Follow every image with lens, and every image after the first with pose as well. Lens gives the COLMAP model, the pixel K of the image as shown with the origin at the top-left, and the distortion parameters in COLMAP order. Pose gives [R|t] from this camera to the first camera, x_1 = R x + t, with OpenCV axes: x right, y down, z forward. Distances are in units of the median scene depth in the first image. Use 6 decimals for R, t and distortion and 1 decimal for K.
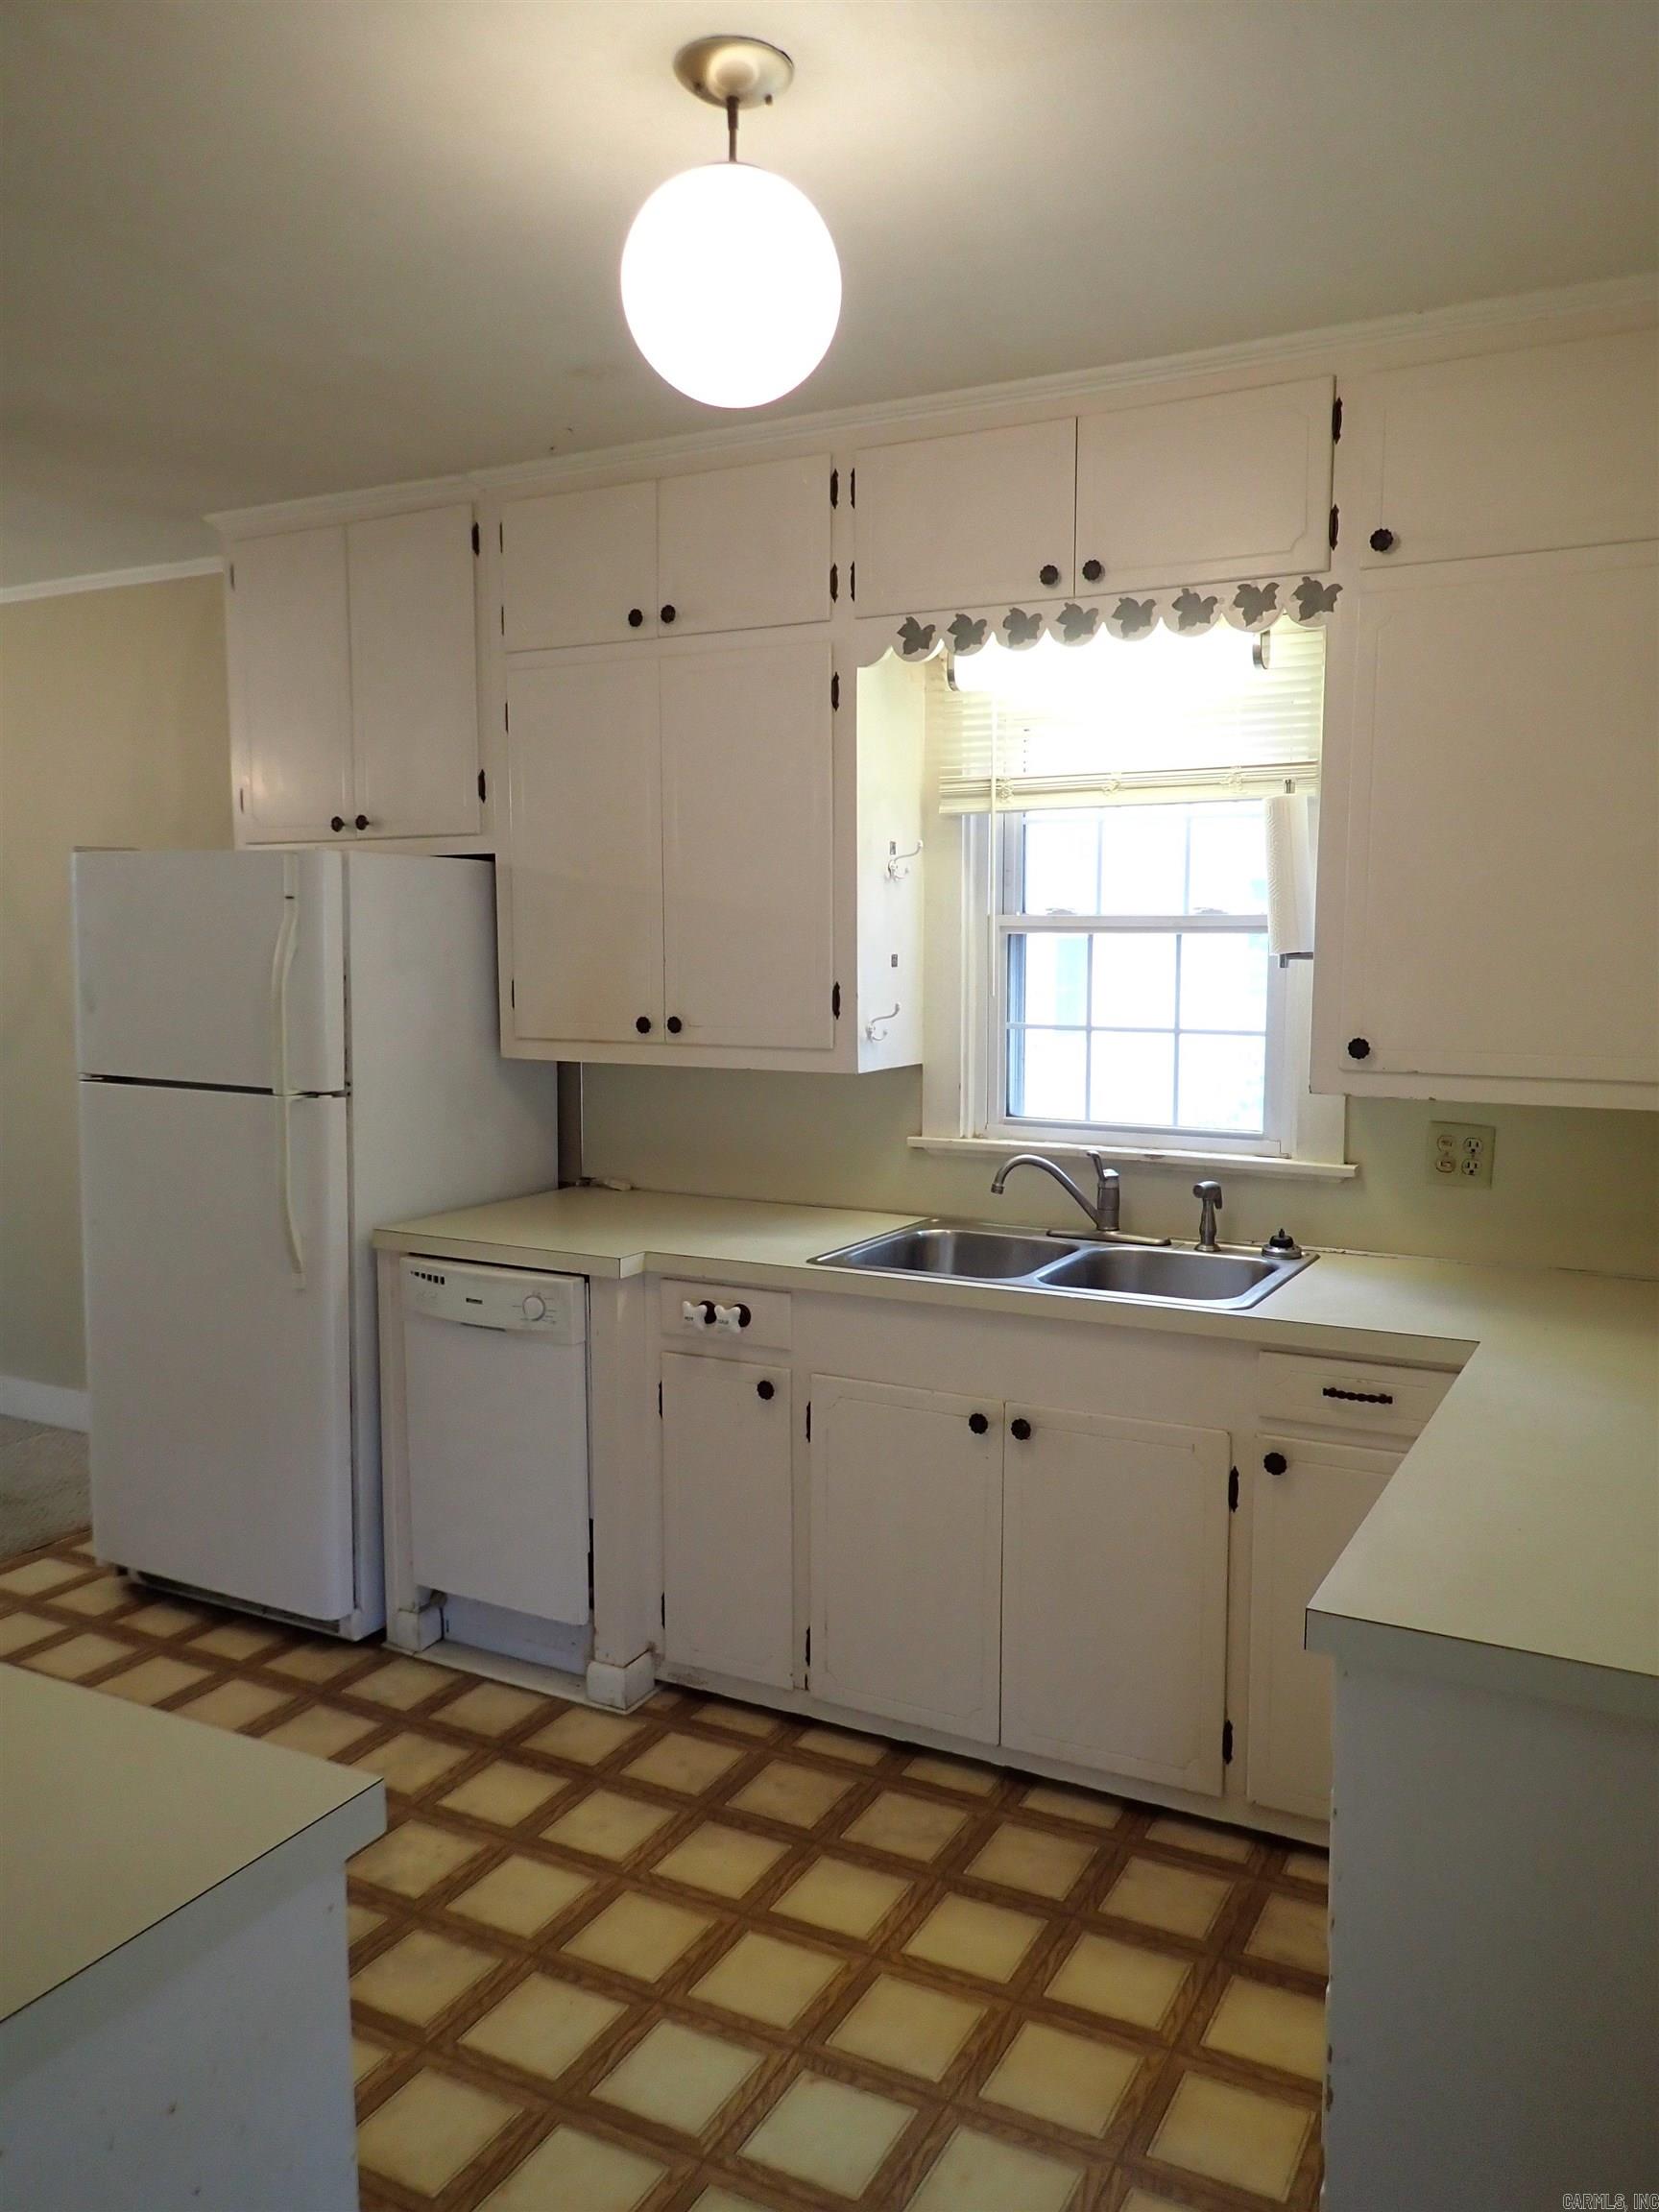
lens RADIAL K [[1610.8, 0, 866.3], [0, 1610.8, 1110.0], [0, 0, 1]] dist [-0.001856, -0.003303]
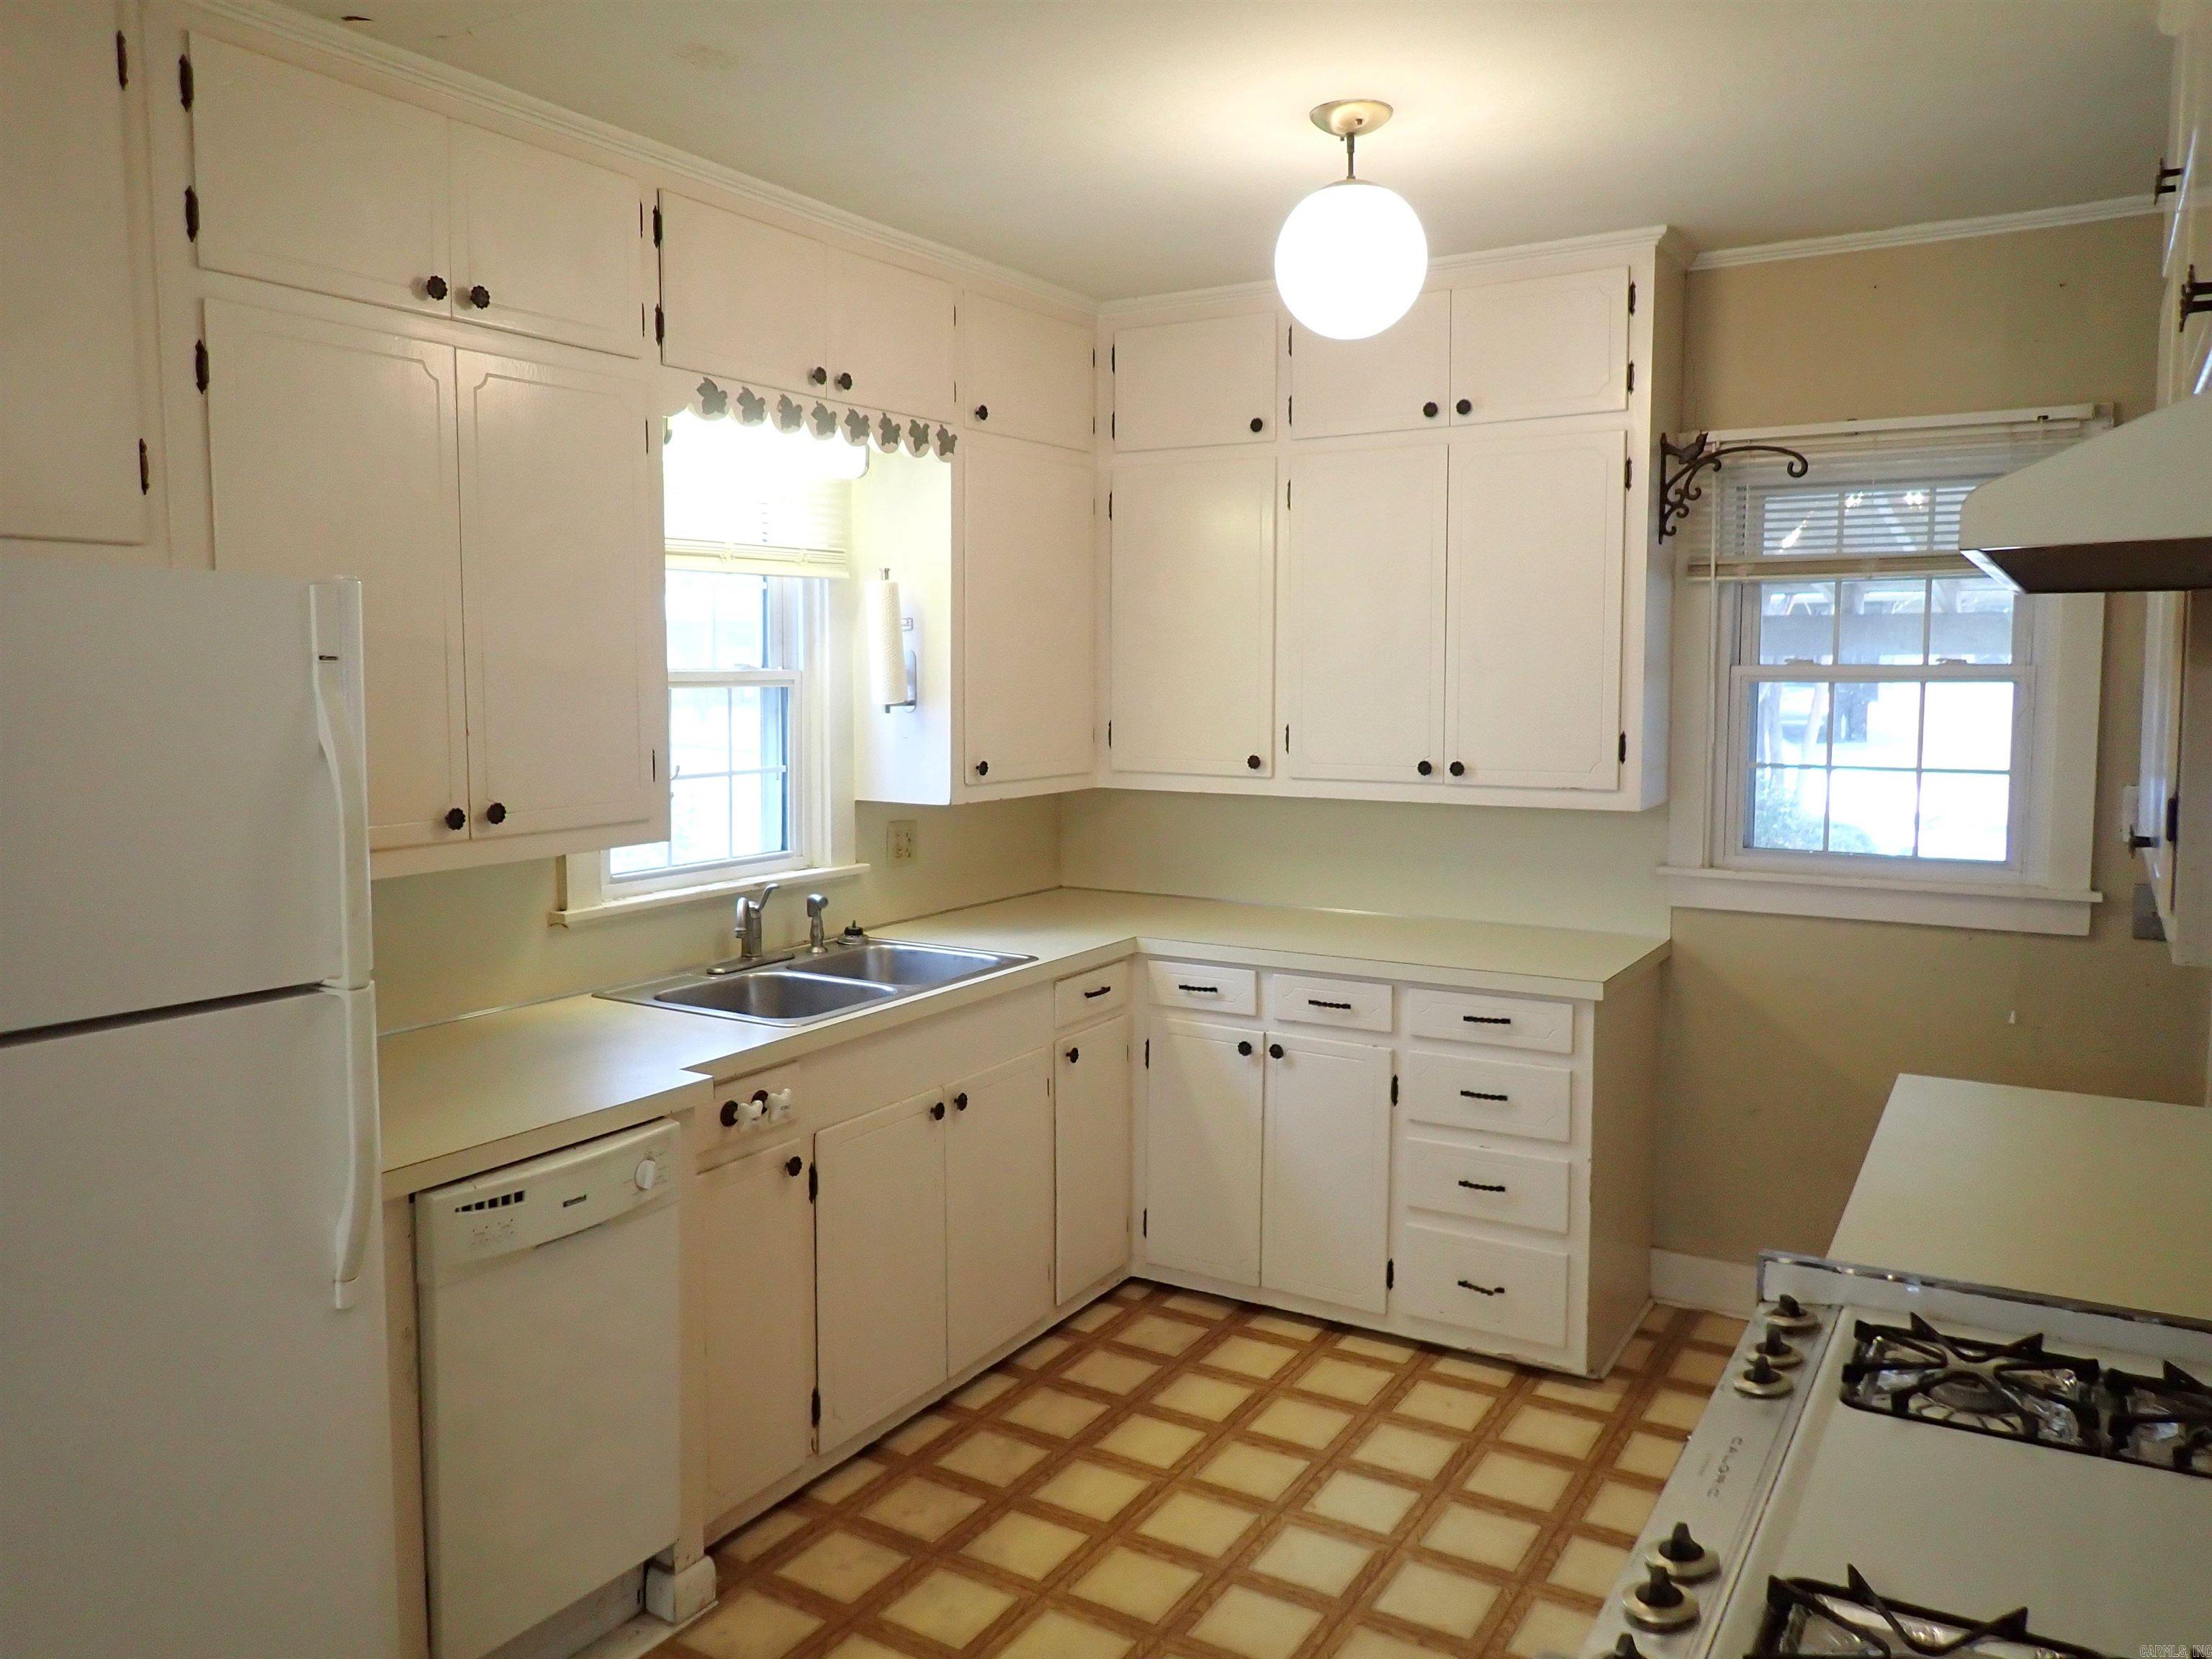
lens RADIAL K [[1622.1, 0, 1104.3], [0, 1622.1, 799.6], [0, 0, 1]] dist [0.007668, 0.000348]
pose [[0.072853, -0.090568, 0.993222, -1.044705], [0.099229, 0.991585, 0.083140, -0.112956], [-0.992394, 0.092500, 0.081226, 0.744818]]
